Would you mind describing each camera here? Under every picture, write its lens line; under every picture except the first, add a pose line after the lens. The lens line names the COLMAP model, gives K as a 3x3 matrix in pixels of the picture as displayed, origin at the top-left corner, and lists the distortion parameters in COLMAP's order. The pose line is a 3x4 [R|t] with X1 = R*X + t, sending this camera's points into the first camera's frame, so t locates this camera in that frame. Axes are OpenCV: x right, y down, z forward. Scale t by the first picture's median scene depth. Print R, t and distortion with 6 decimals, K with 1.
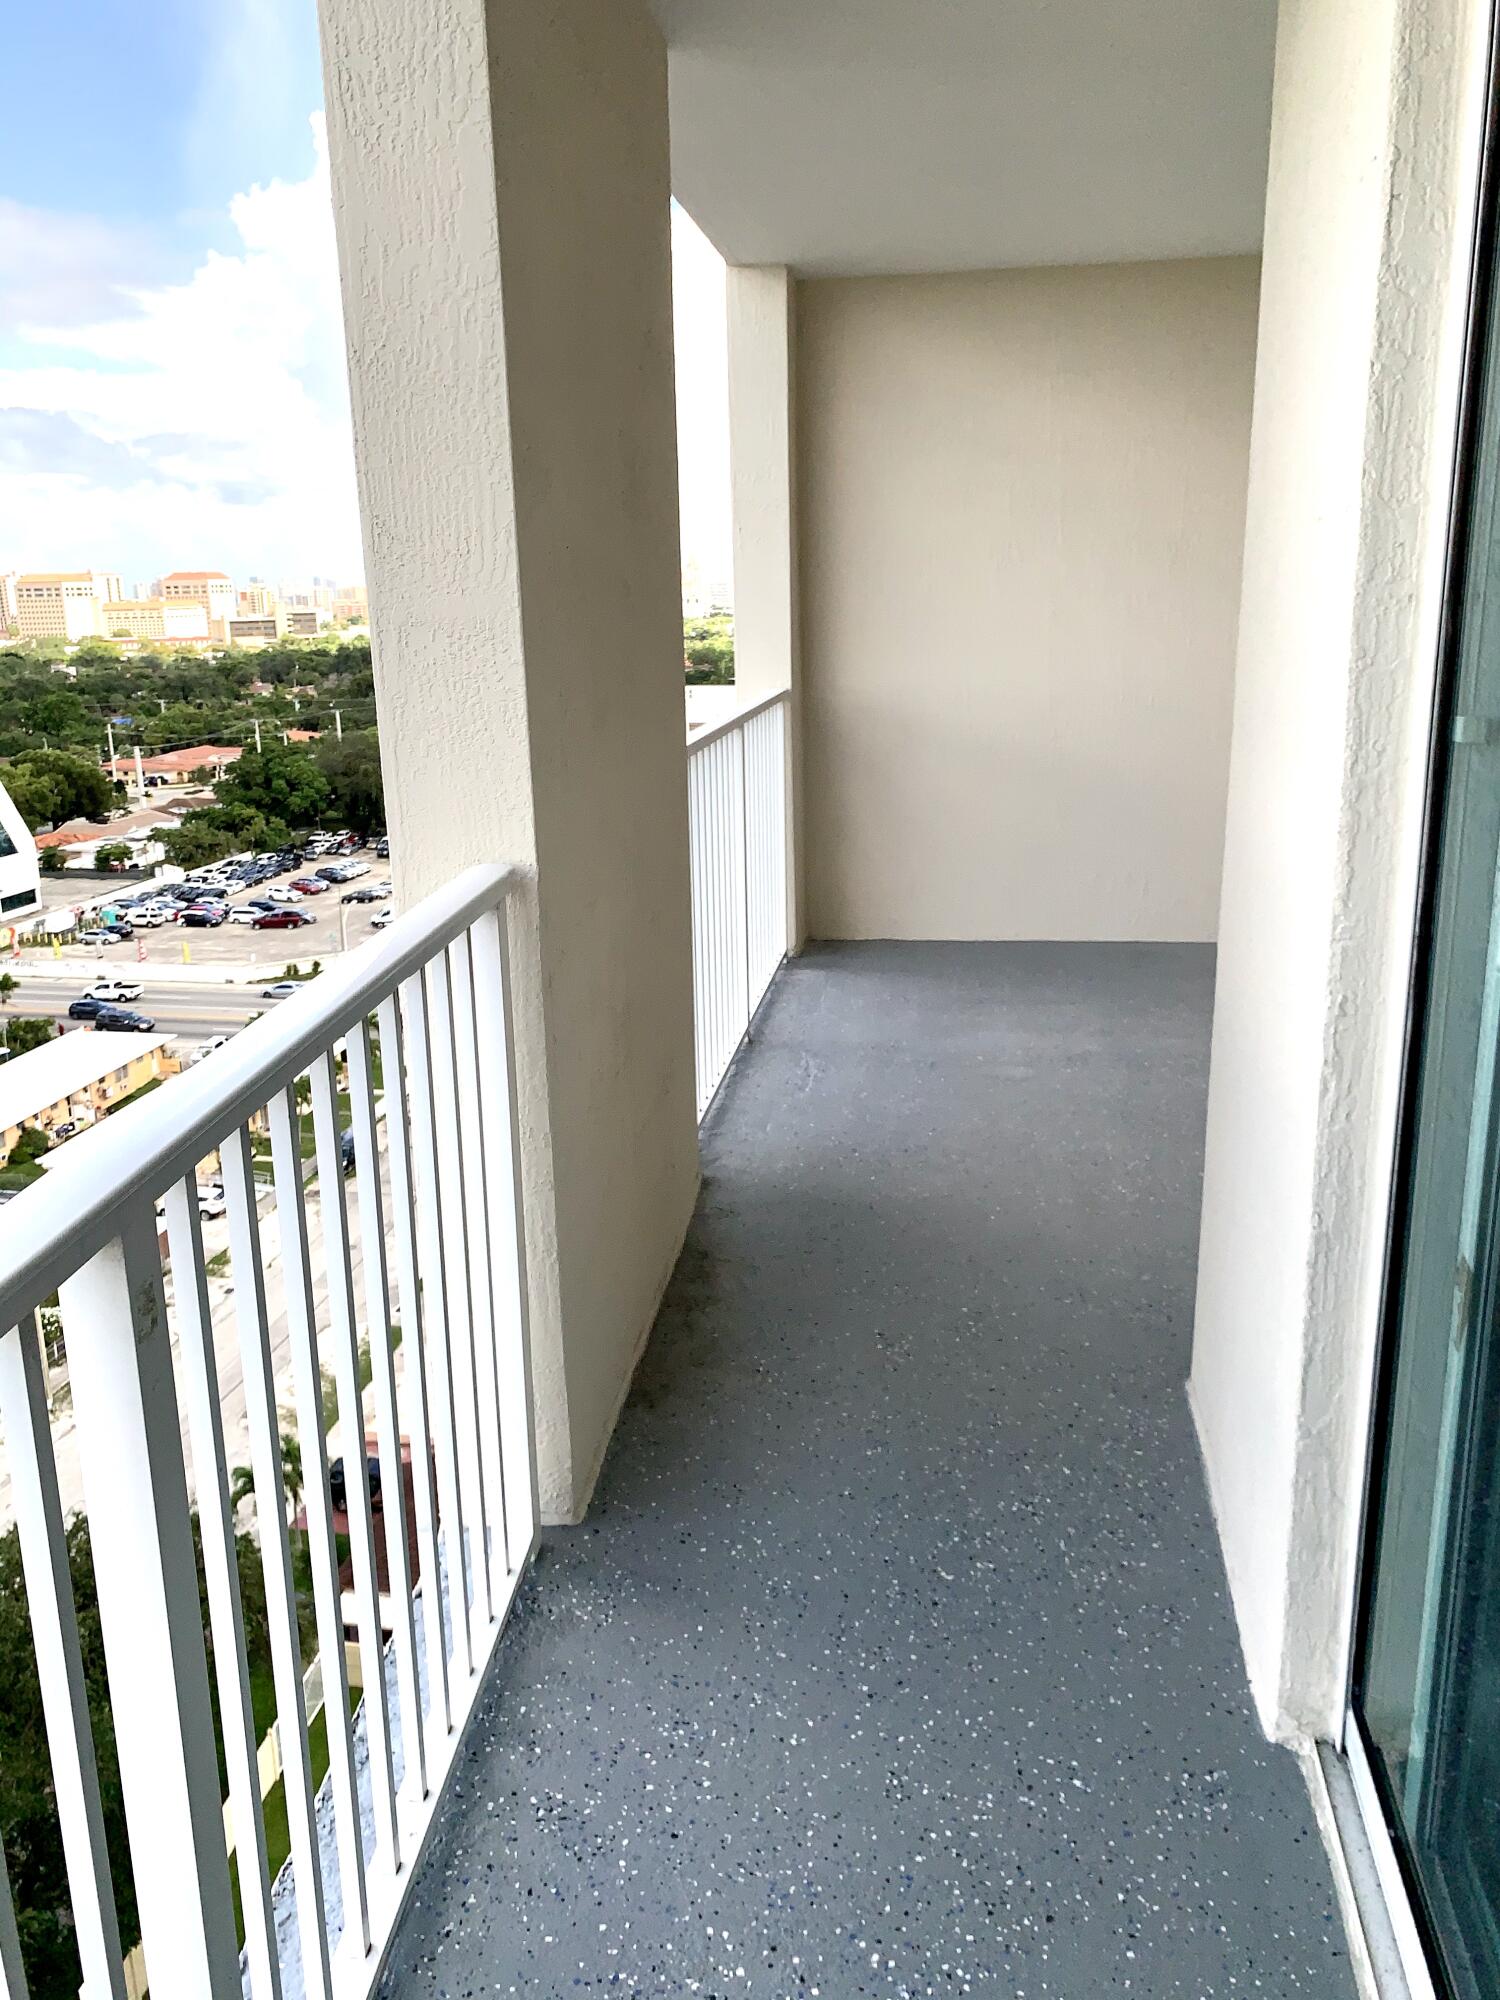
lens RADIAL K [[1534.4, 0, 730.3], [0, 1534.4, 1000.5], [0, 0, 1]] dist [-0.003747, 0.008961]
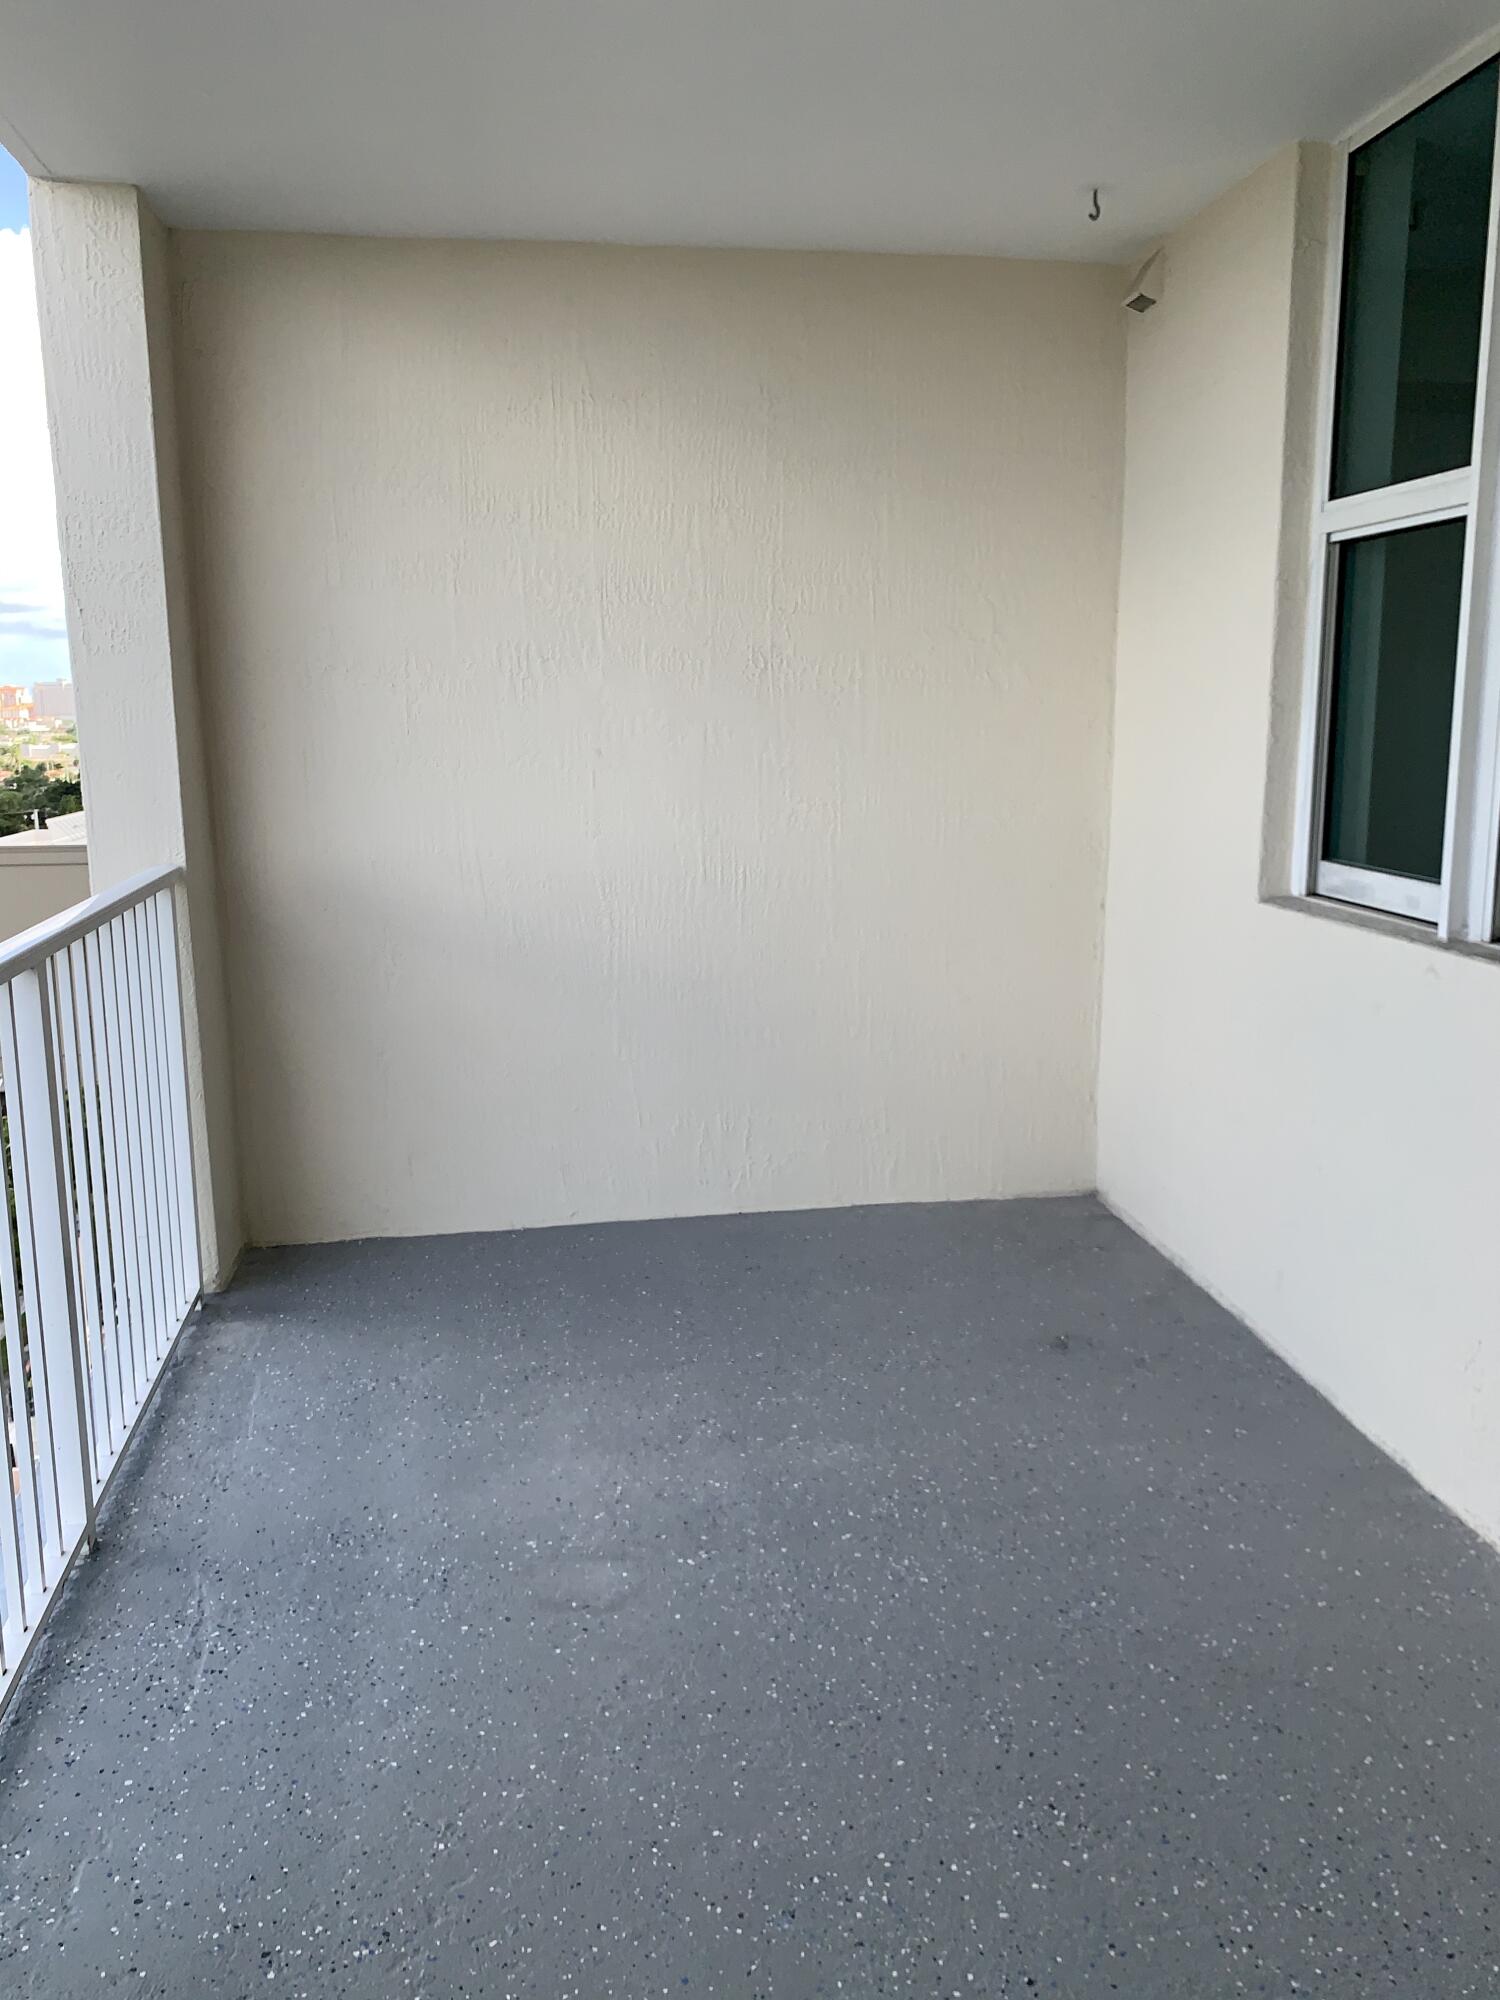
lens RADIAL K [[1534.4, 0, 753.7], [0, 1534.4, 1002.8], [0, 0, 1]] dist [-0.003747, 0.008961]
pose [[0.948445, -0.047700, 0.313331, 0.062913], [0.069902, 0.995748, -0.060002, -0.099677], [-0.309136, 0.078811, 0.947746, 0.366388]]
